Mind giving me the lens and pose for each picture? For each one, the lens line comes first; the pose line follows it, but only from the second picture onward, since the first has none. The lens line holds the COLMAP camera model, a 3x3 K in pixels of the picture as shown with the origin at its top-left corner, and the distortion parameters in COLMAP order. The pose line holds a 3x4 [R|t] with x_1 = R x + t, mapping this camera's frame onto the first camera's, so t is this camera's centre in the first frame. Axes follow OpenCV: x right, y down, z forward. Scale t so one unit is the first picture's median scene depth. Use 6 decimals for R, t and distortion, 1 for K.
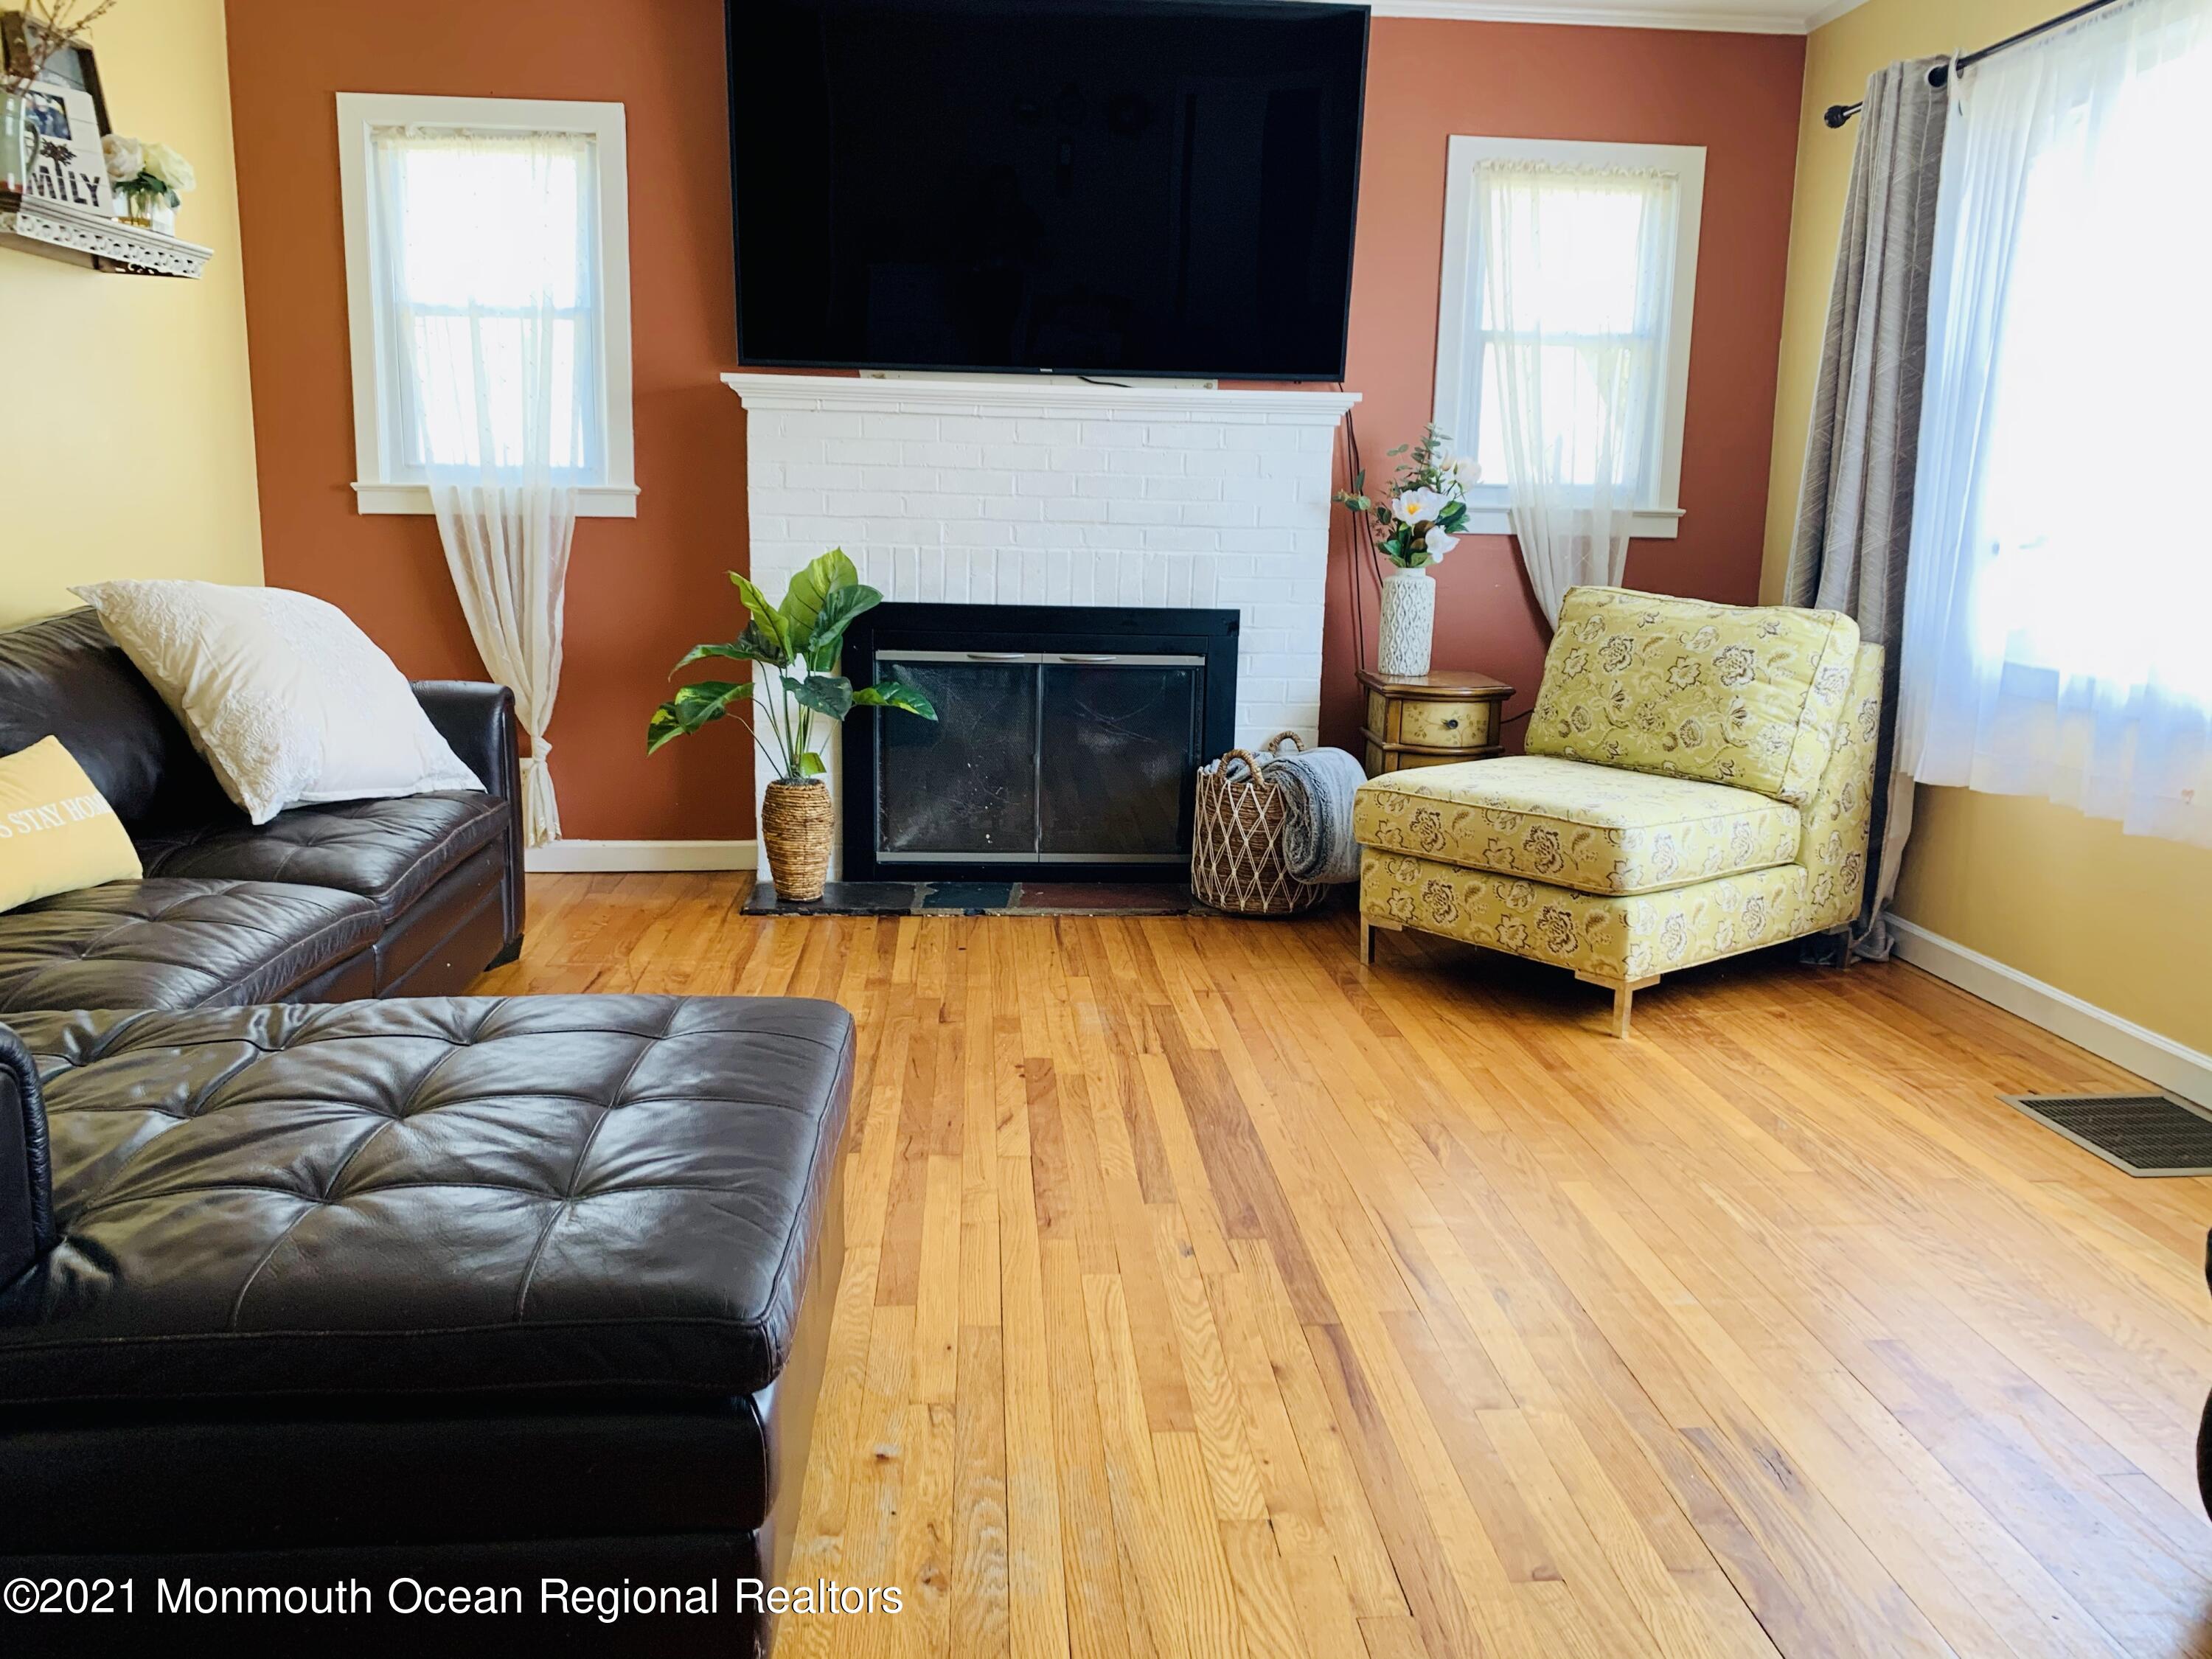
lens RADIAL K [[1709.3, 0, 1106.0], [0, 1709.3, 829.5], [0, 0, 1]] dist [0.053620, -0.054674]
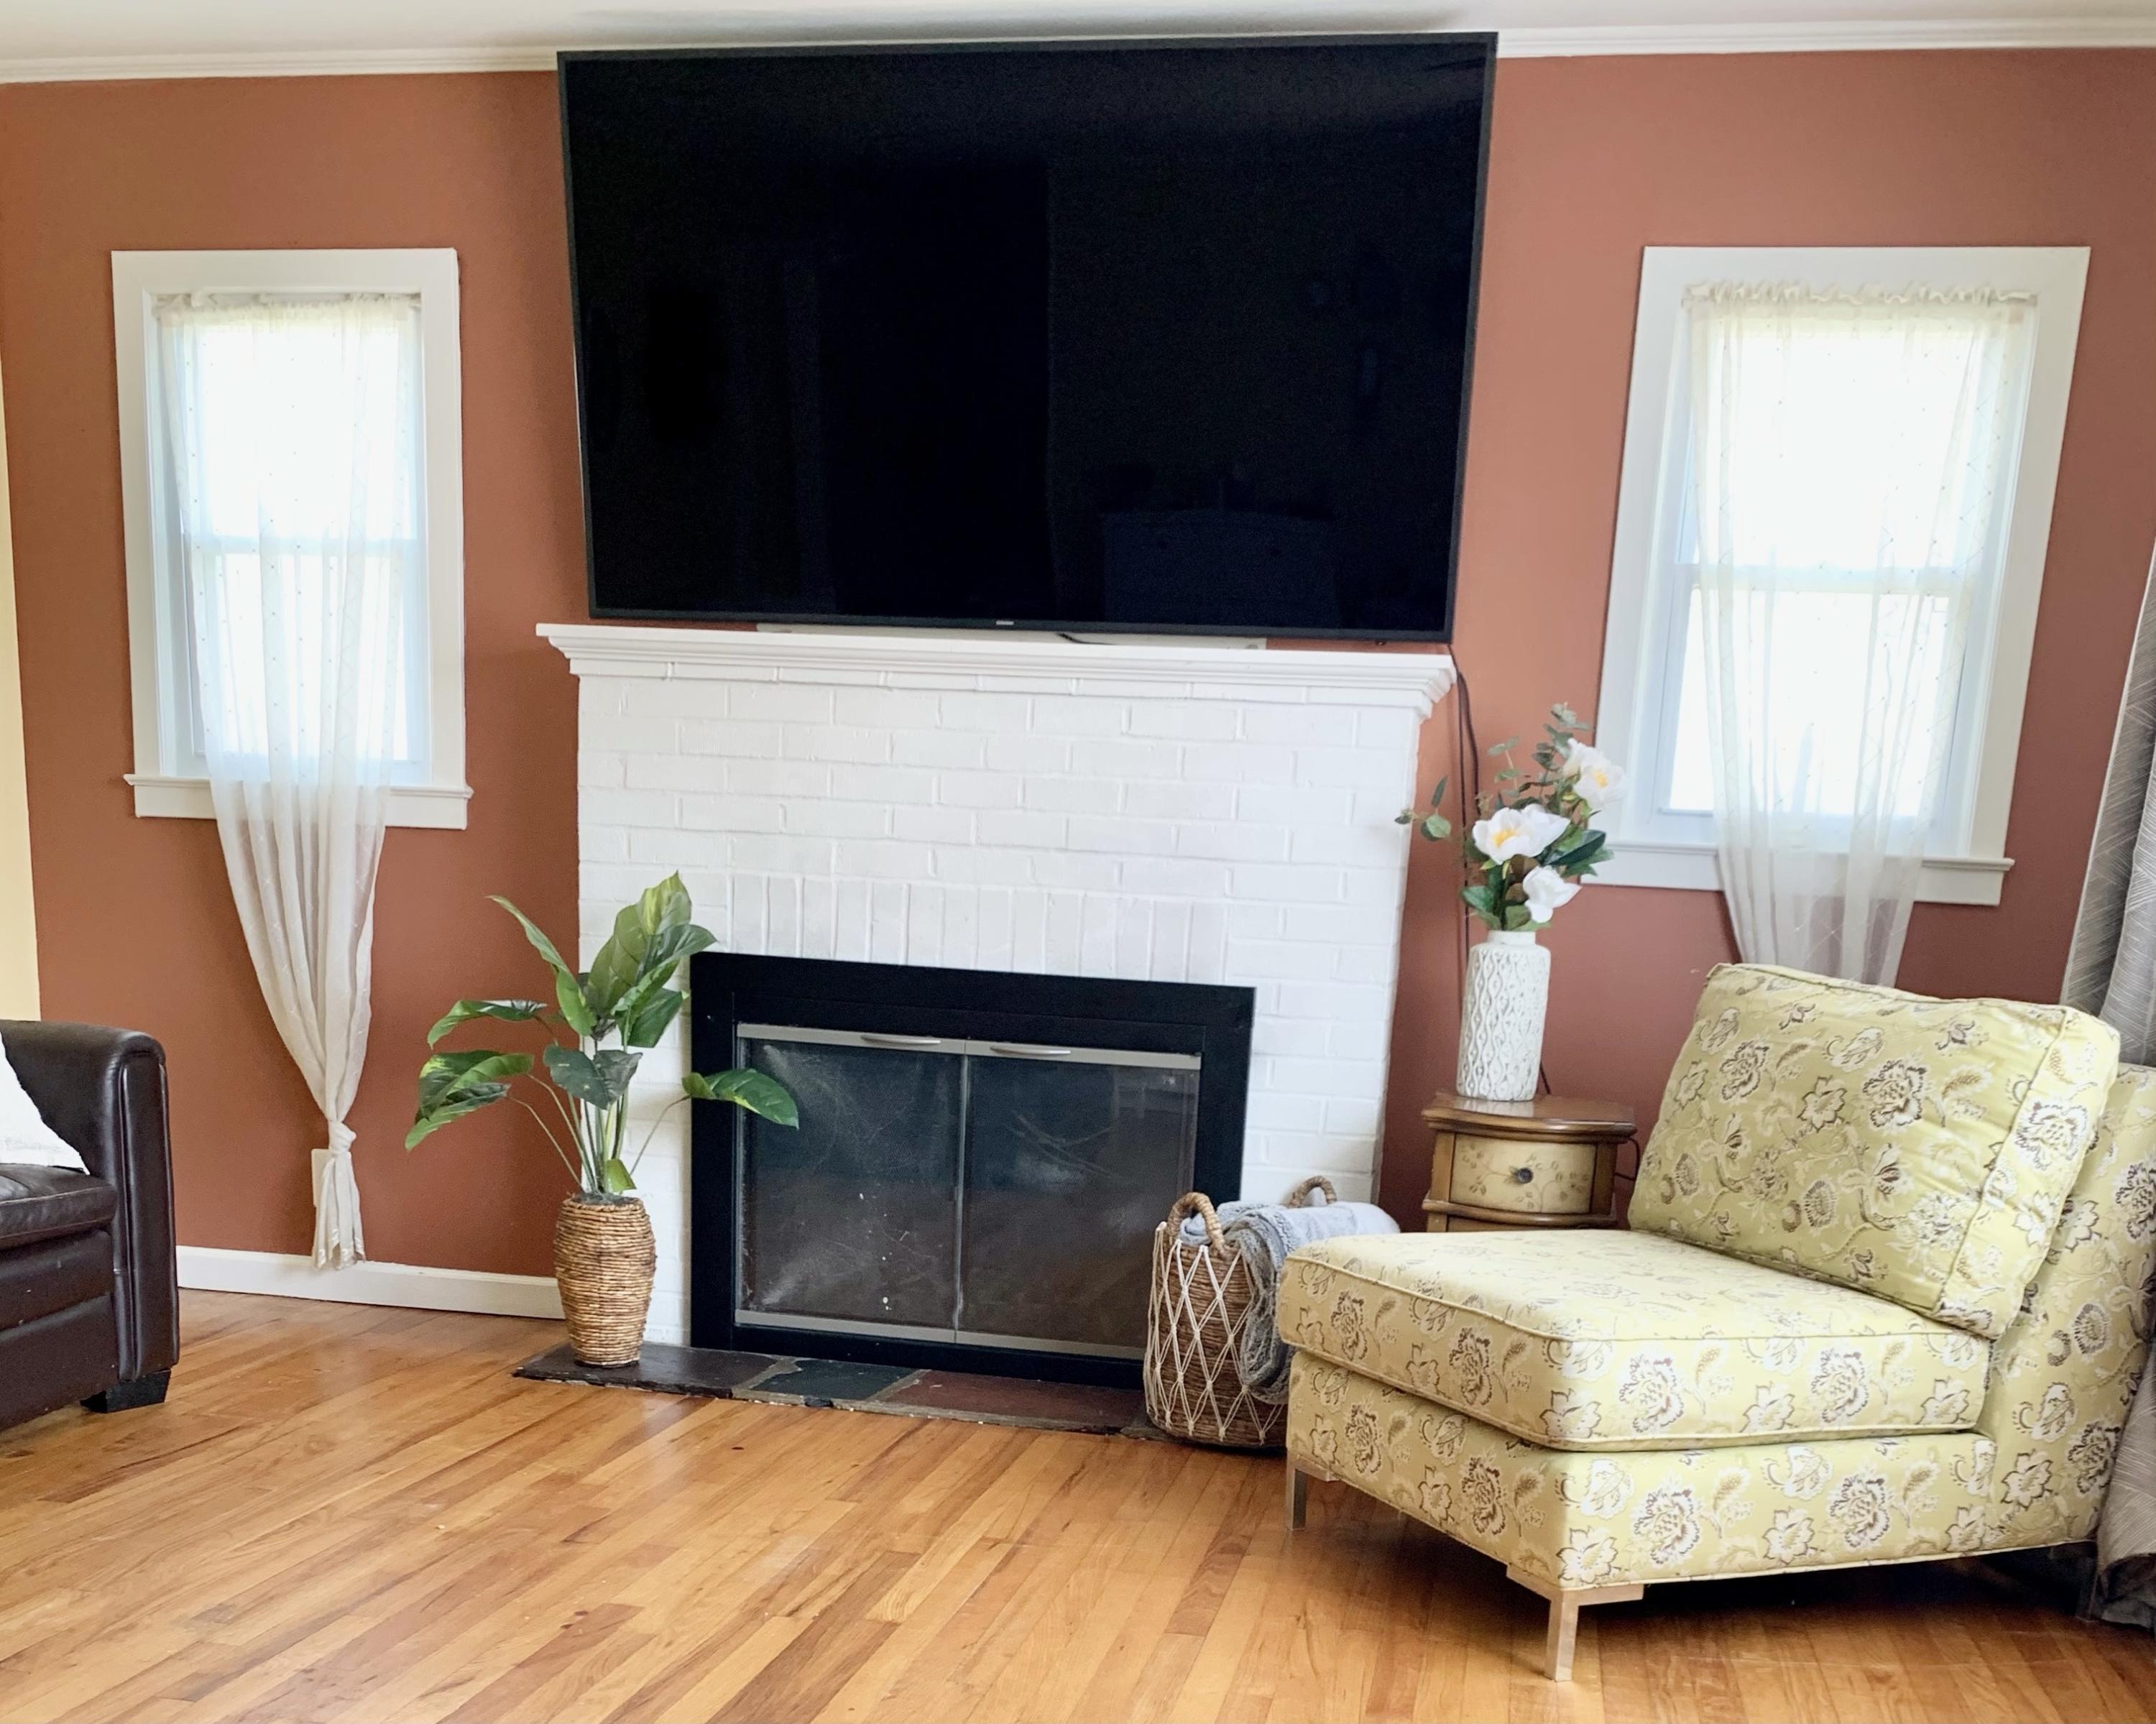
lens RADIAL K [[2227.2, 0, 1069.5], [0, 2227.2, 1423.9], [0, 0, 1]] dist [0.024758, -0.023178]
pose [[0.961474, 0.091665, -0.259163, 0.261676], [-0.081805, 0.995463, 0.048603, 0.004333], [0.262442, -0.025530, 0.964610, 0.148143]]
